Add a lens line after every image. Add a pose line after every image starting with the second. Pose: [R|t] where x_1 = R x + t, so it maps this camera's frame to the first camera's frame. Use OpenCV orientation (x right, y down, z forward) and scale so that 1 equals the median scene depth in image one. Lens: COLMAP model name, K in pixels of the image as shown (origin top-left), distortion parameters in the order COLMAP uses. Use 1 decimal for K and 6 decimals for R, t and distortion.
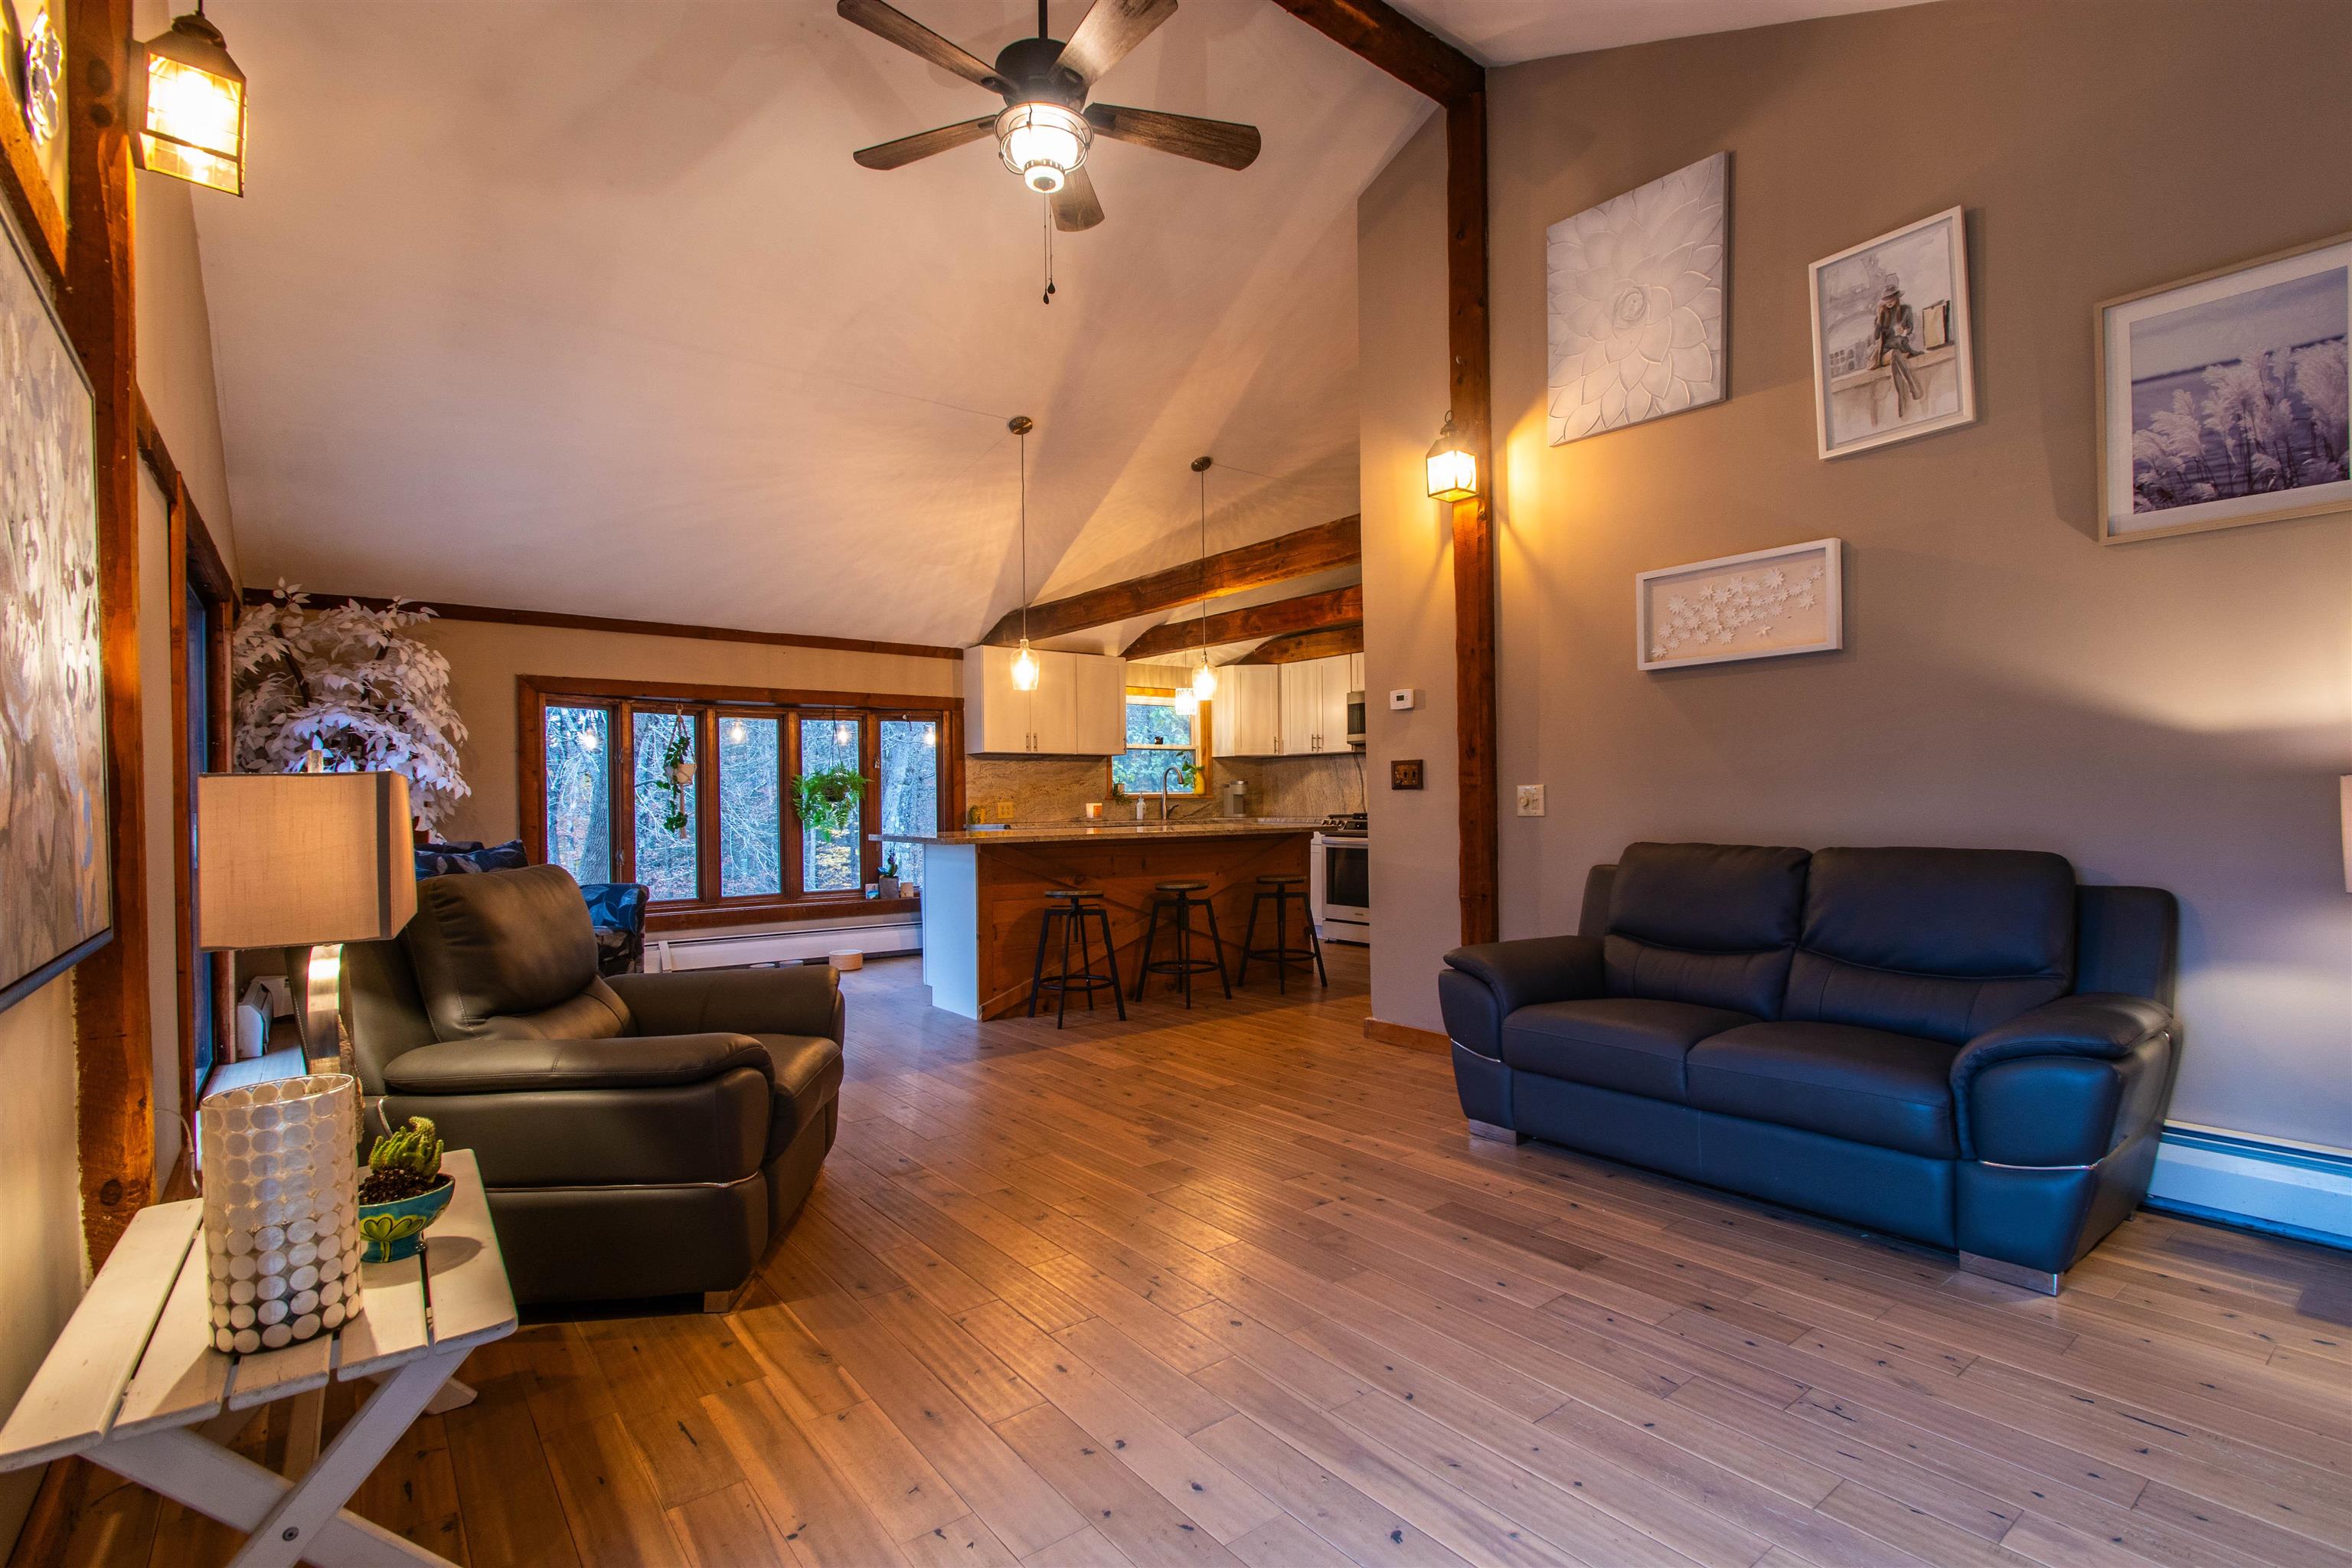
lens RADIAL K [[1095.0, 0, 1171.9], [0, 1095.0, 797.0], [0, 0, 1]] dist [0.004781, -0.005933]
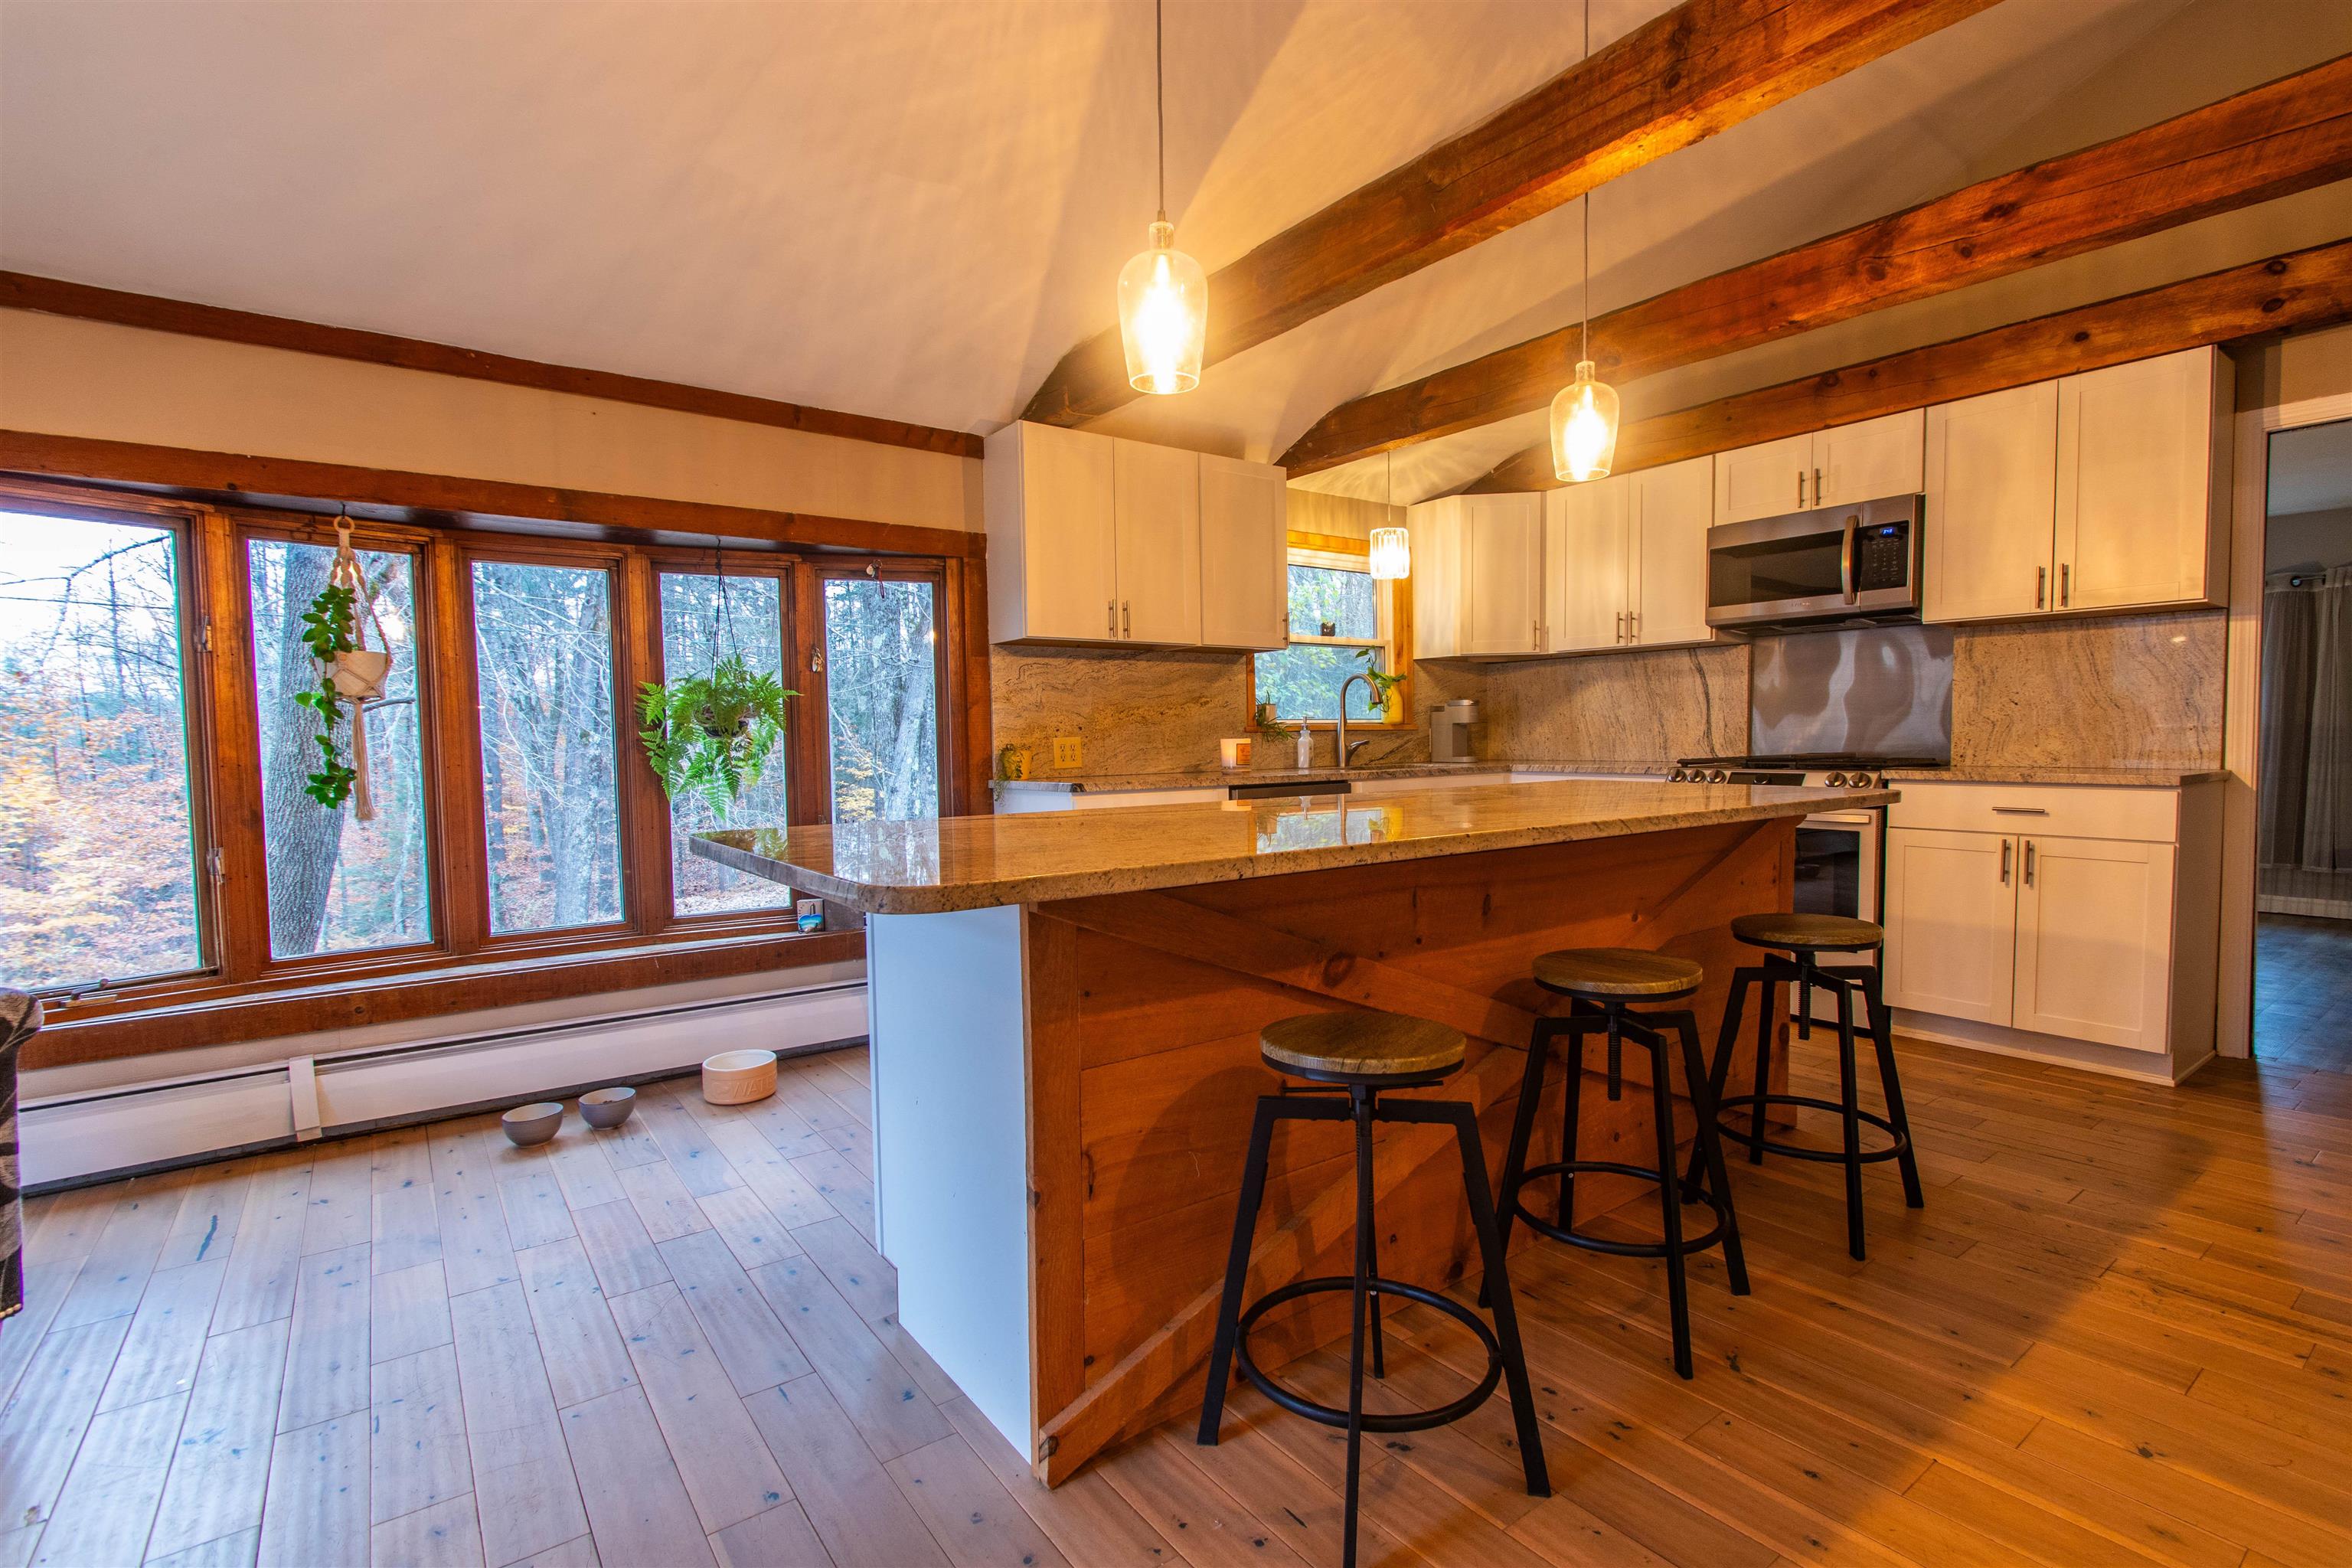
lens RADIAL K [[1095.0, 0, 1192.2], [0, 1095.0, 789.7], [0, 0, 1]] dist [0.004781, -0.005933]
pose [[0.999942, -0.003810, -0.010068, -0.086928], [0.004309, 0.998739, 0.050018, 0.003720], [0.009865, -0.050058, 0.998698, 0.473847]]
